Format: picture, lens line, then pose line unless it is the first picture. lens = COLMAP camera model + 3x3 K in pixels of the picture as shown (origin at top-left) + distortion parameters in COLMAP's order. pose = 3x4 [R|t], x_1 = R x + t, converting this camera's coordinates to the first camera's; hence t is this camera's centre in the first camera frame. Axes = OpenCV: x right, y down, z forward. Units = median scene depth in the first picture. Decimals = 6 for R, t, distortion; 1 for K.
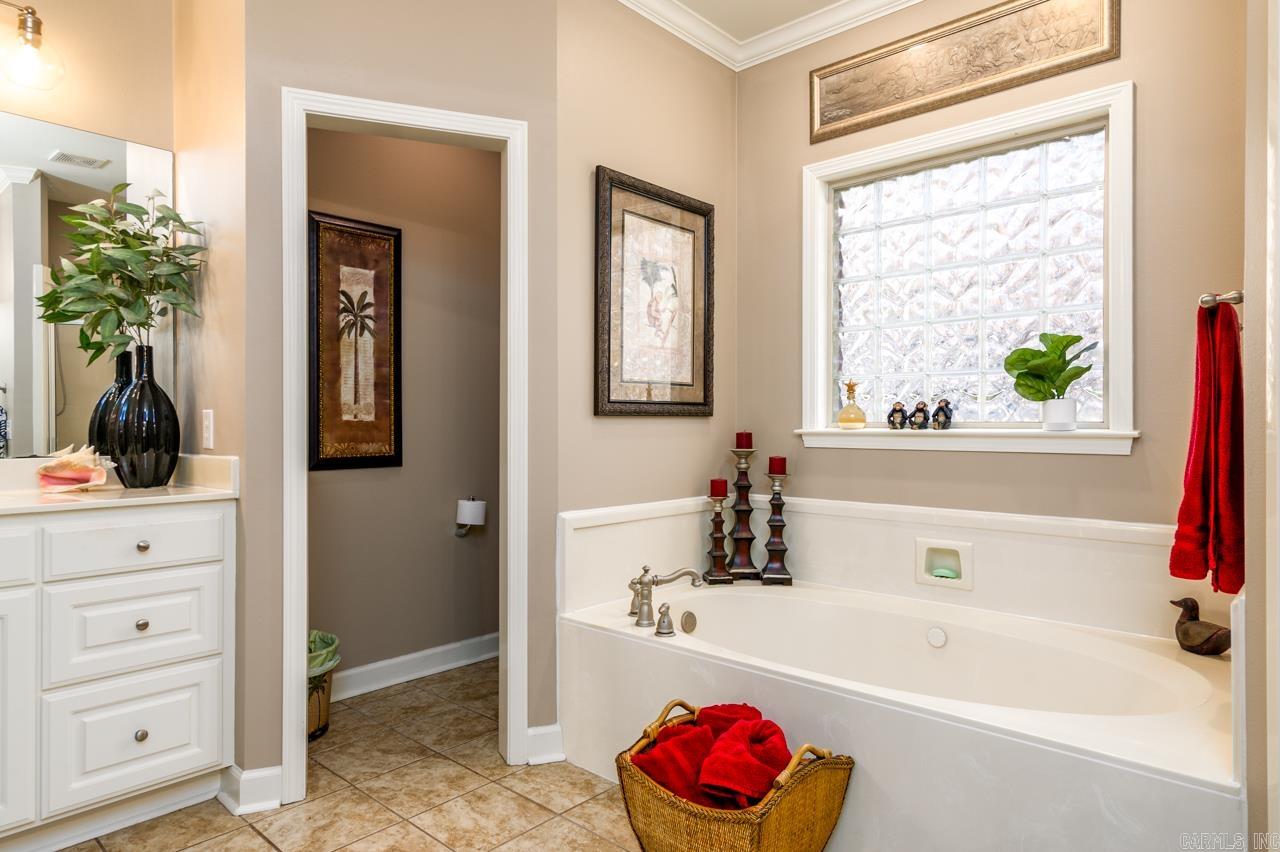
lens RADIAL K [[768.7, 0, 638.7], [0, 768.7, 423.0], [0, 0, 1]] dist [0.009517, 0.001411]
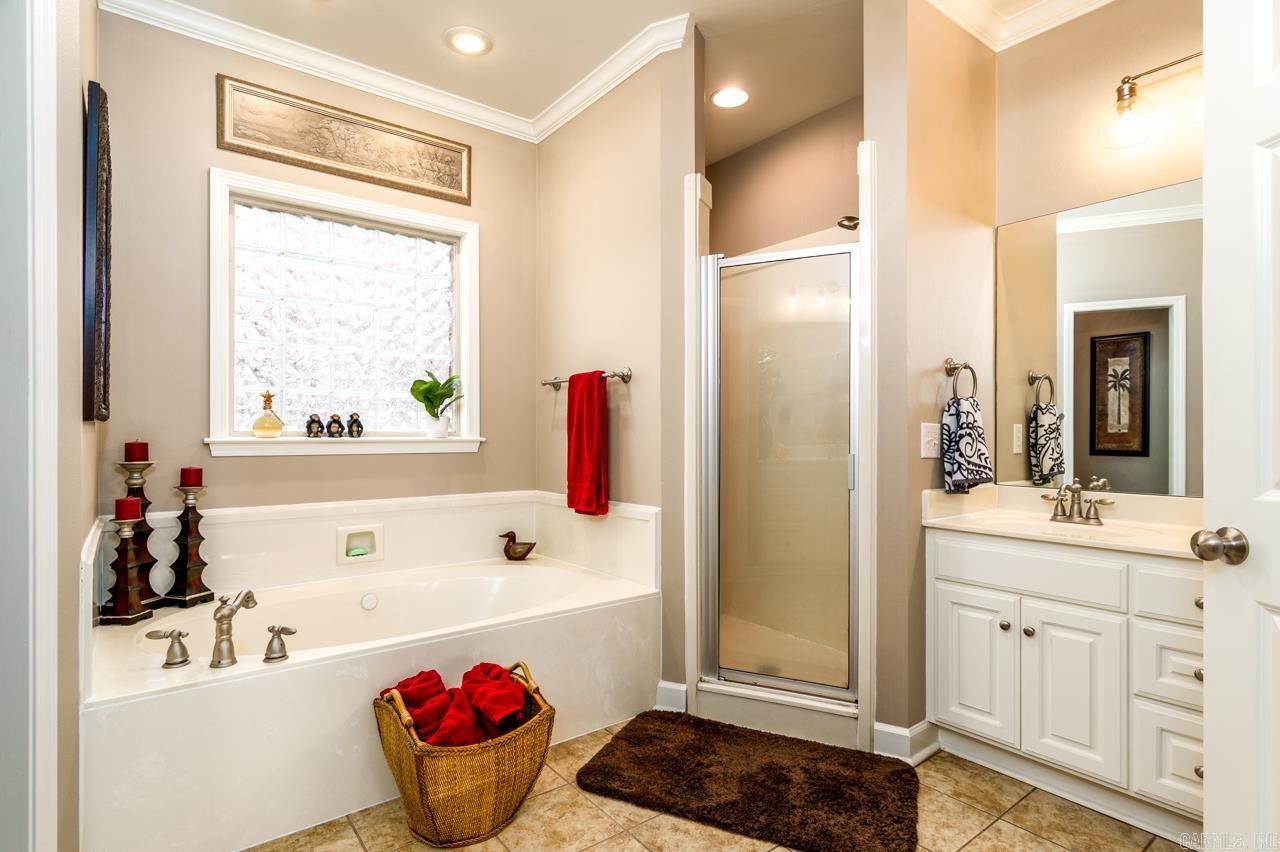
lens RADIAL K [[654.5, 0, 637.3], [0, 654.5, 435.4], [0, 0, 1]] dist [-0.006230, -0.000574]
pose [[0.153593, -0.000721, 0.988134, -0.561302], [-0.001399, 0.999999, 0.000947, 0.003496], [-0.988133, -0.001528, 0.153592, 0.373631]]
